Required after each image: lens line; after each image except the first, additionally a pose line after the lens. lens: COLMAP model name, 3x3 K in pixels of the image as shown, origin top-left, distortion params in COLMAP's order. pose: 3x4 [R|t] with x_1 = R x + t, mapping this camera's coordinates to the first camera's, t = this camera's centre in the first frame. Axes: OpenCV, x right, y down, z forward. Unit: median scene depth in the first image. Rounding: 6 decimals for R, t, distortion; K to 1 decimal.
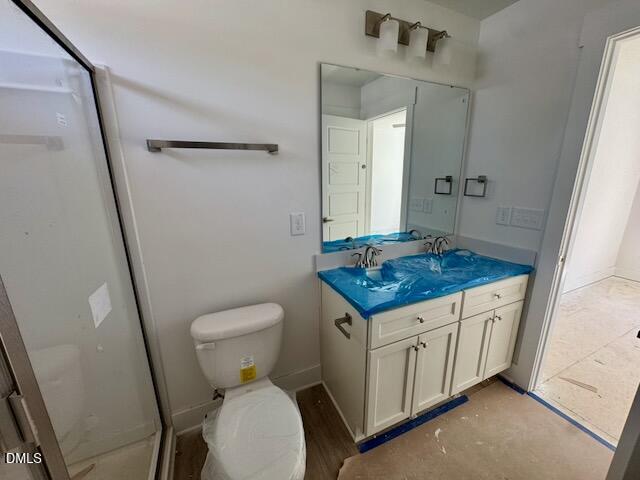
lens RADIAL K [[257.3, 0, 319.4], [0, 257.3, 240.6], [0, 0, 1]] dist [0.001303, -0.000018]
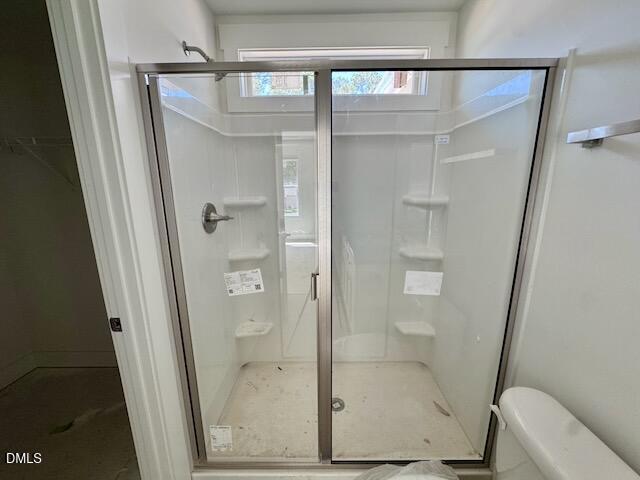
lens RADIAL K [[257.3, 0, 319.4], [0, 257.3, 240.6], [0, 0, 1]] dist [0.001303, -0.000018]
pose [[-0.418498, 0.213260, -0.882825, 0.248800], [-0.209577, 0.923131, 0.322346, -0.140317], [0.883706, 0.319921, -0.341634, 0.509227]]
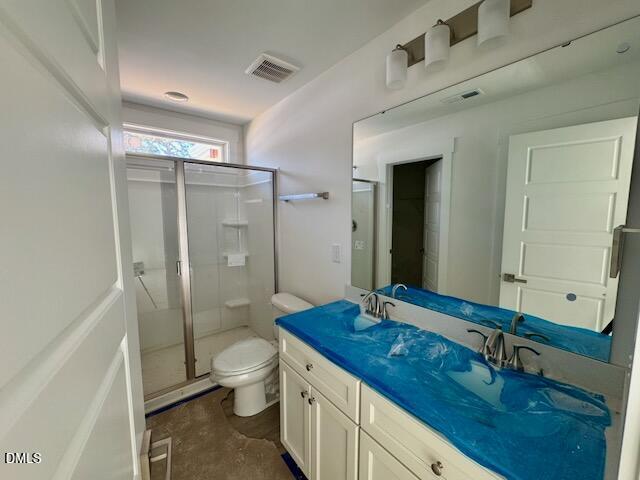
lens RADIAL K [[257.3, 0, 319.4], [0, 257.3, 240.6], [0, 0, 1]] dist [0.001303, -0.000018]
pose [[0.245840, 0.114805, -0.962488, 1.063341], [-0.244749, 0.968139, 0.052965, -0.166034], [0.937902, 0.222546, 0.266106, 0.583394]]
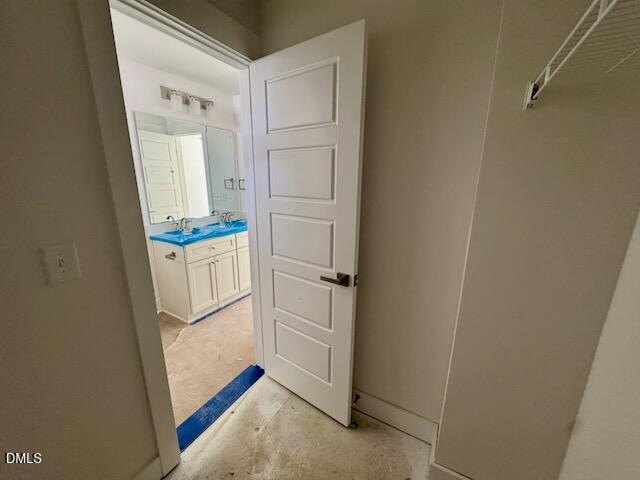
lens RADIAL K [[257.3, 0, 319.4], [0, 257.3, 240.6], [0, 0, 1]] dist [0.001303, -0.000018]
pose [[0.808661, -0.121103, 0.575675, -0.074117], [0.128840, 0.991283, 0.027549, 0.240760], [-0.573993, 0.051892, 0.817215, -0.907538]]
